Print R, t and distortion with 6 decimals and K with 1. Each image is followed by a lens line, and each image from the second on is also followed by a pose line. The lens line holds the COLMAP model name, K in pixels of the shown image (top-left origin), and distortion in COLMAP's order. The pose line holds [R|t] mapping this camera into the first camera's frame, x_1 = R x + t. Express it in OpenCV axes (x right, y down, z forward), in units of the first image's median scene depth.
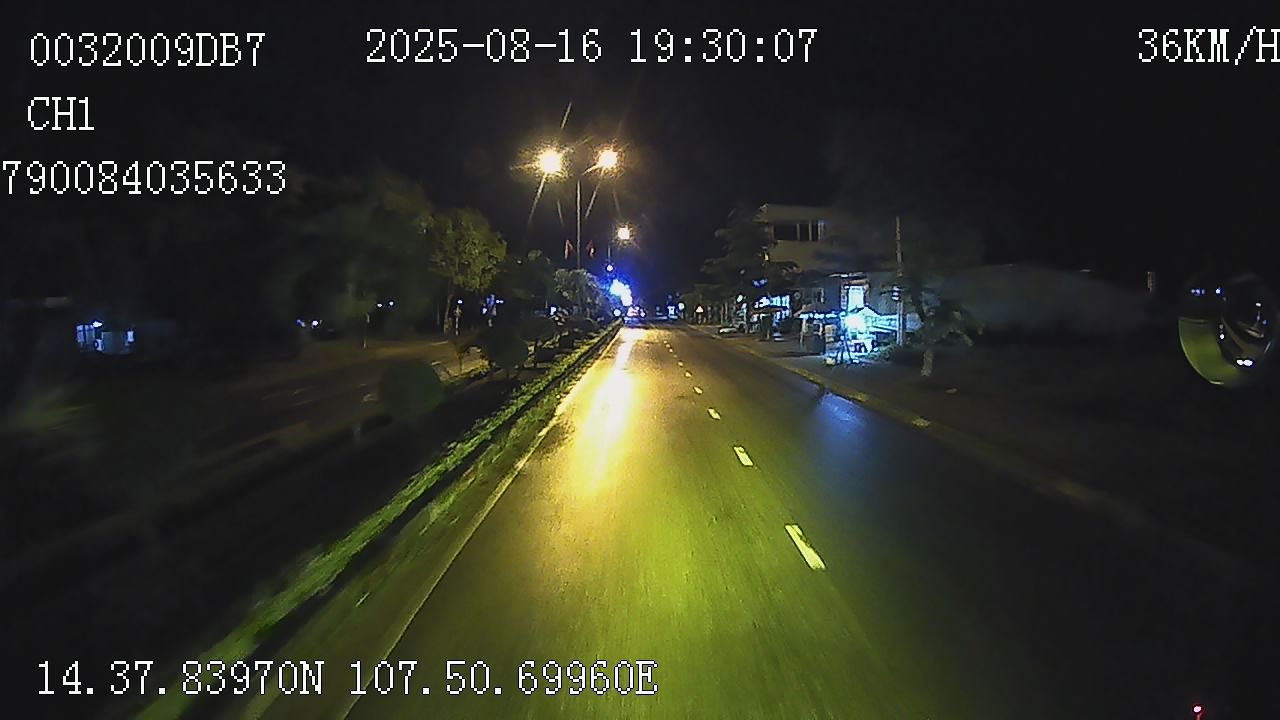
lens RADIAL K [[515.2, 0, 636.1], [0, 515.2, 360.1], [0, 0, 1]] dist [0.000497, 0.000064]
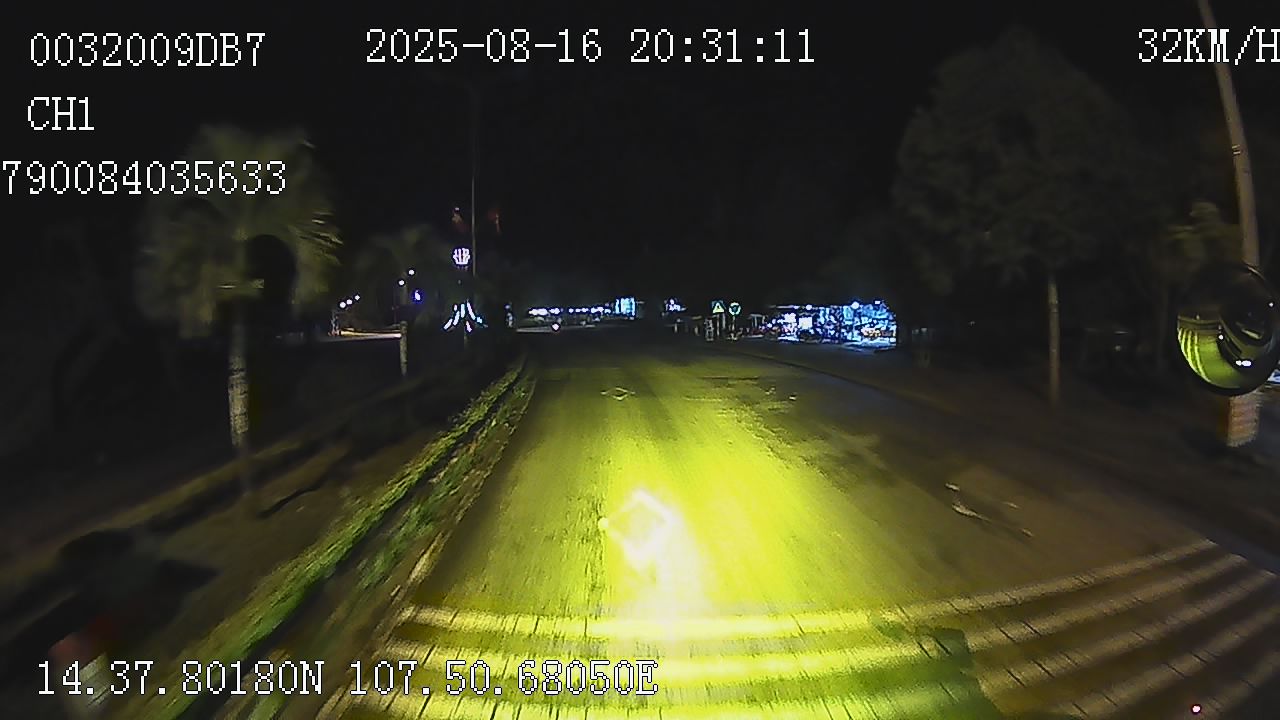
lens RADIAL K [[515.2, 0, 643.8], [0, 515.2, 359.9], [0, 0, 1]] dist [0.000497, 0.000064]
pose [[0.999998, 0.000500, -0.001876, 0.156750], [-0.000500, 1.000000, -0.000437, 0.000047], [0.001876, 0.000438, 0.999998, 0.000092]]
